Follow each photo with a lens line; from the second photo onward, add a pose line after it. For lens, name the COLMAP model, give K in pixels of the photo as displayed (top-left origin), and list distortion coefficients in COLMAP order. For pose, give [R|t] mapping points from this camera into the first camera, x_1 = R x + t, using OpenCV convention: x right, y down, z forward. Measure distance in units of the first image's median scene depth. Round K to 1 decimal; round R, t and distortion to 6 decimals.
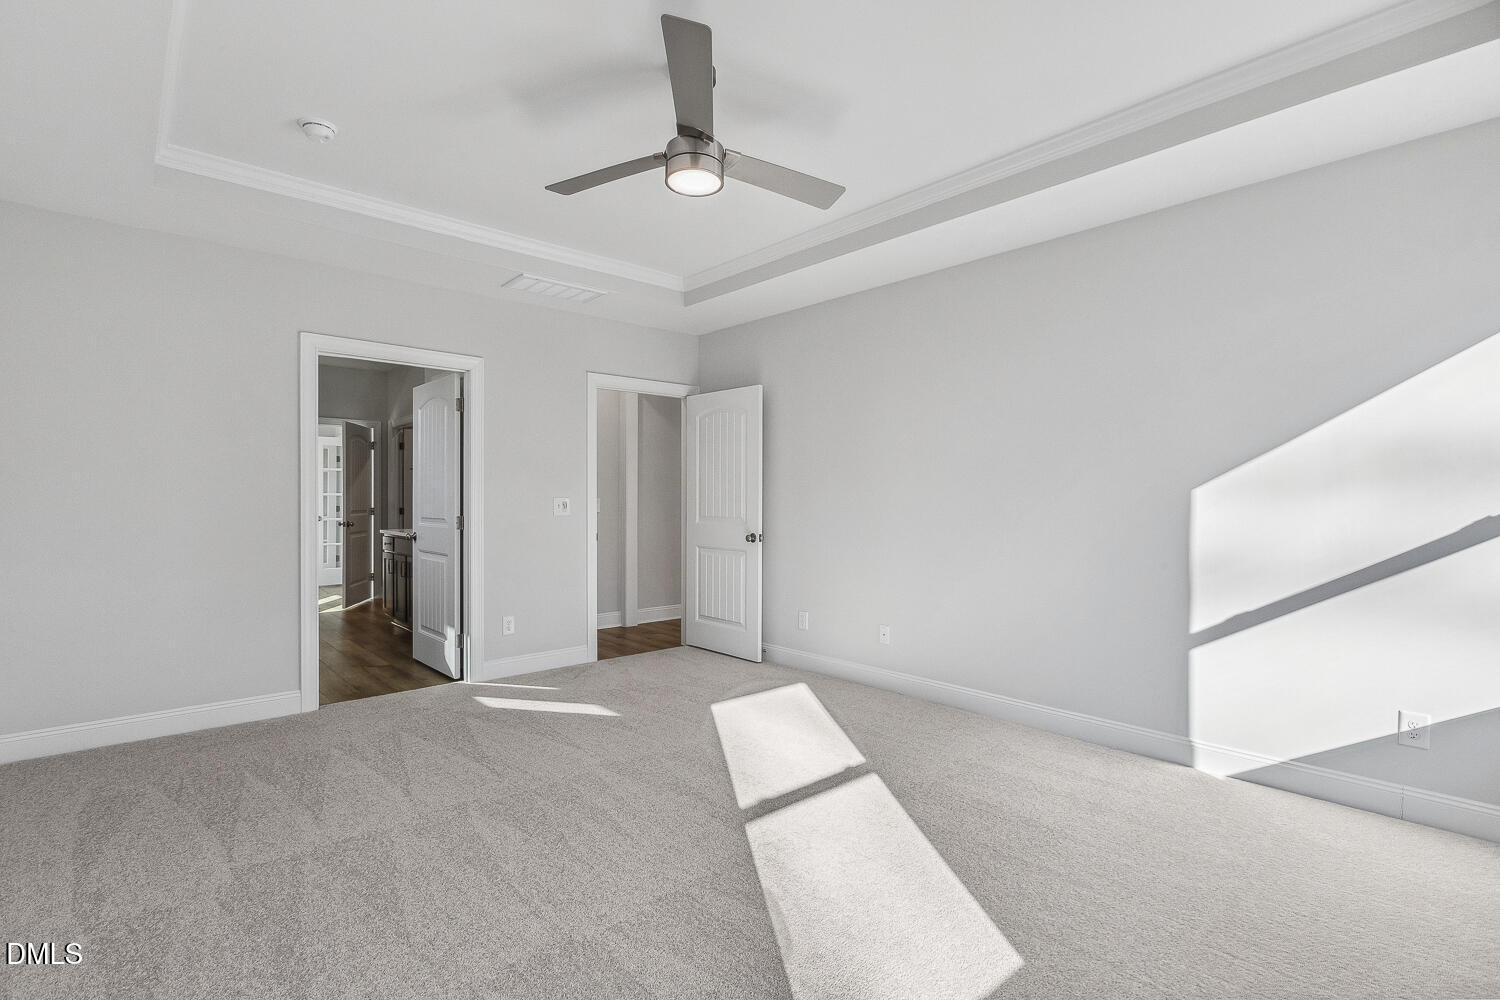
lens RADIAL K [[727.4, 0, 750.0], [0, 727.4, 500.0], [0, 0, 1]] dist [-0.000512, -0.000339]
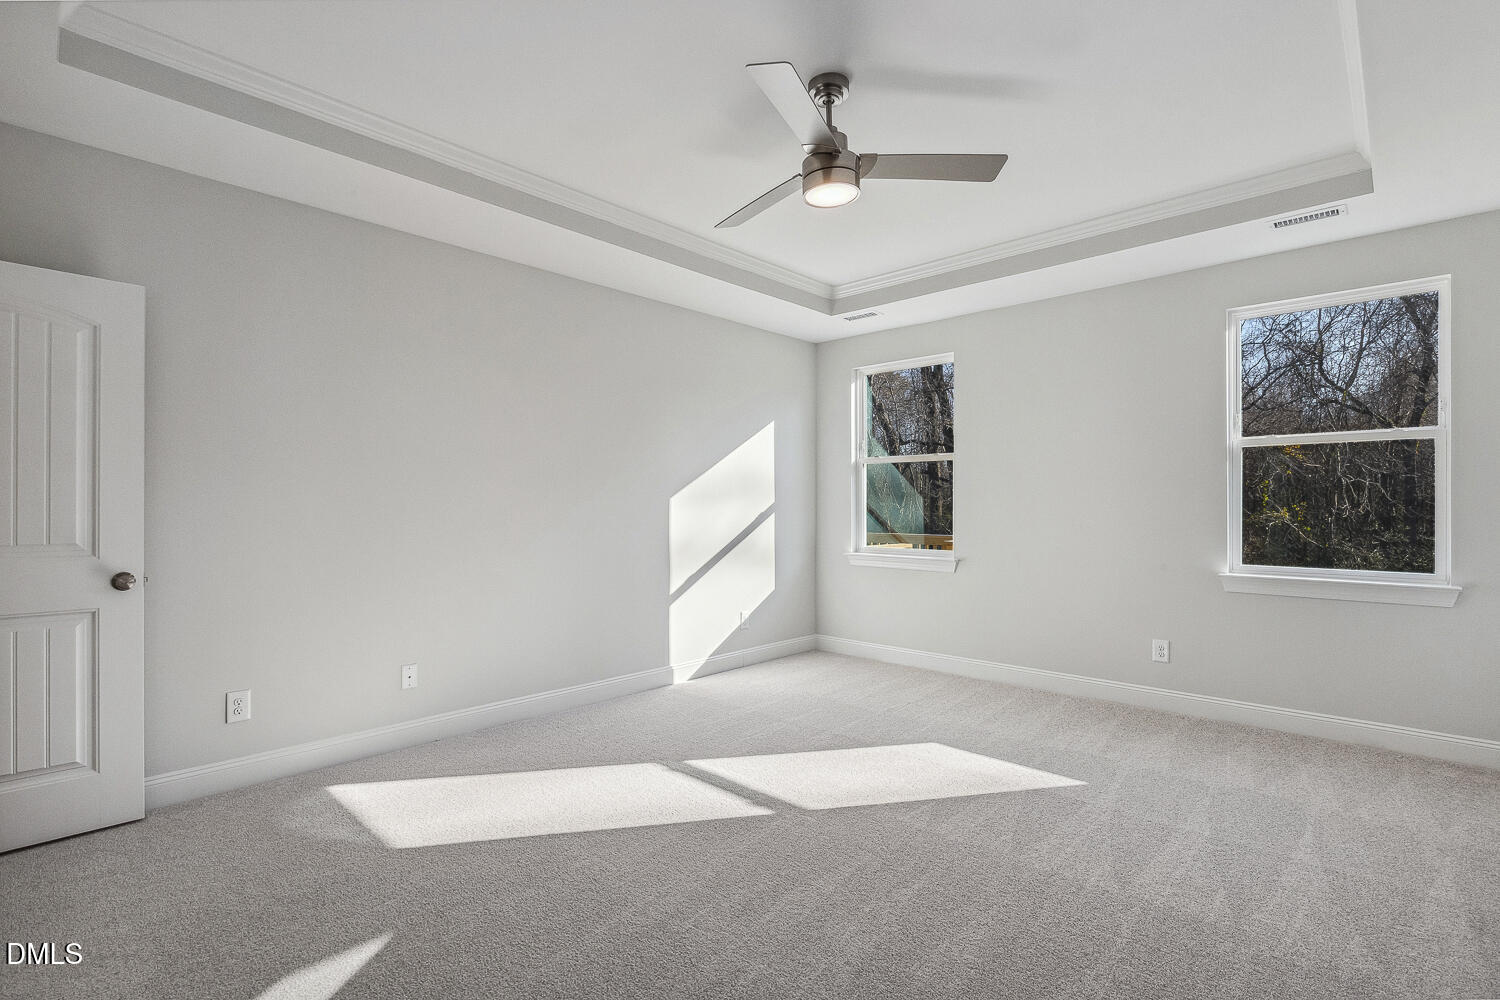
lens RADIAL K [[698.8, 0, 750.0], [0, 698.8, 500.0], [0, 0, 1]] dist [0.001005, 0.000098]
pose [[-0.093754, 0.008224, 0.995561, -0.836852], [0.001198, 0.999966, -0.008147, 0.000526], [-0.995595, 0.000429, -0.093761, 0.971581]]
